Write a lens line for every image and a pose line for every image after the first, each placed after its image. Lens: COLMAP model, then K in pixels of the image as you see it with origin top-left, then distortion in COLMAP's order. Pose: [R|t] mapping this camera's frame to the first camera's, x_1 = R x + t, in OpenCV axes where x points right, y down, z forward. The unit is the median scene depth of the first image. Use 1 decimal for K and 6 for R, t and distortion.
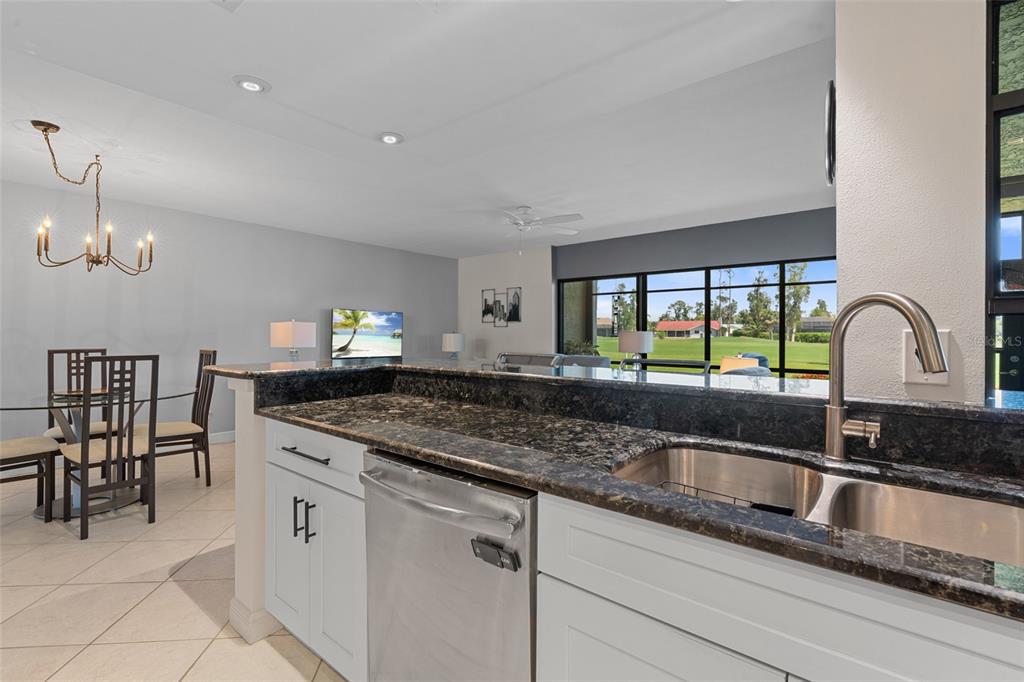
lens RADIAL K [[466.7, 0, 507.1], [0, 466.7, 335.3], [0, 0, 1]] dist [-0.003483, 0.001120]
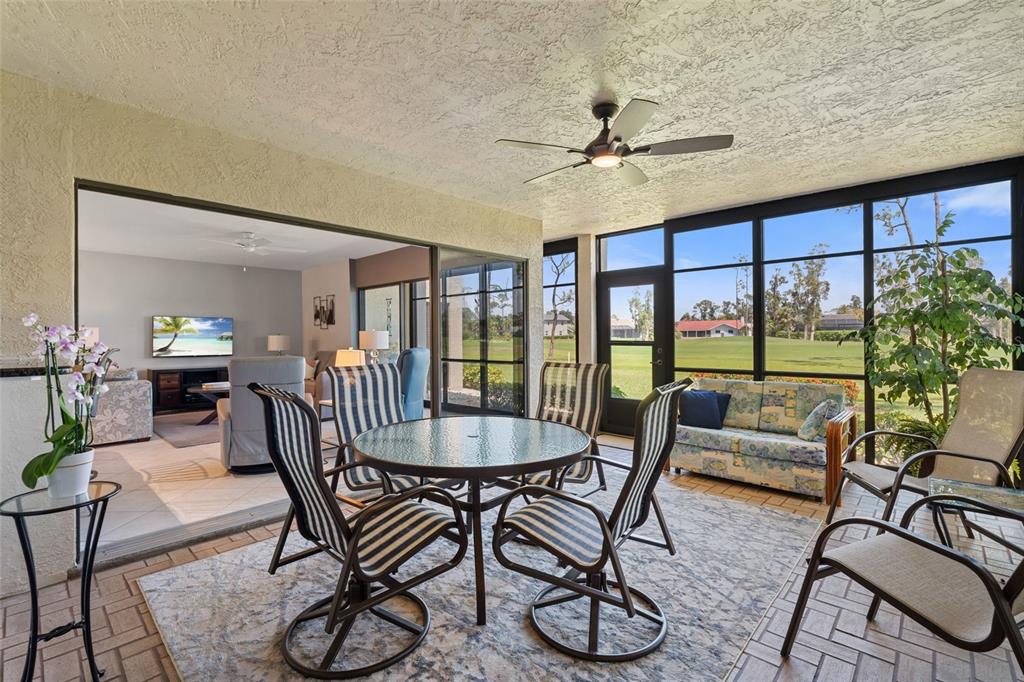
lens RADIAL K [[466.7, 0, 507.1], [0, 466.7, 335.3], [0, 0, 1]] dist [-0.003483, 0.001120]
pose [[0.998165, -0.014529, -0.058785, 0.502915], [0.014186, 0.999880, -0.006248, 0.010625], [0.058869, 0.005402, 0.998251, -0.126840]]
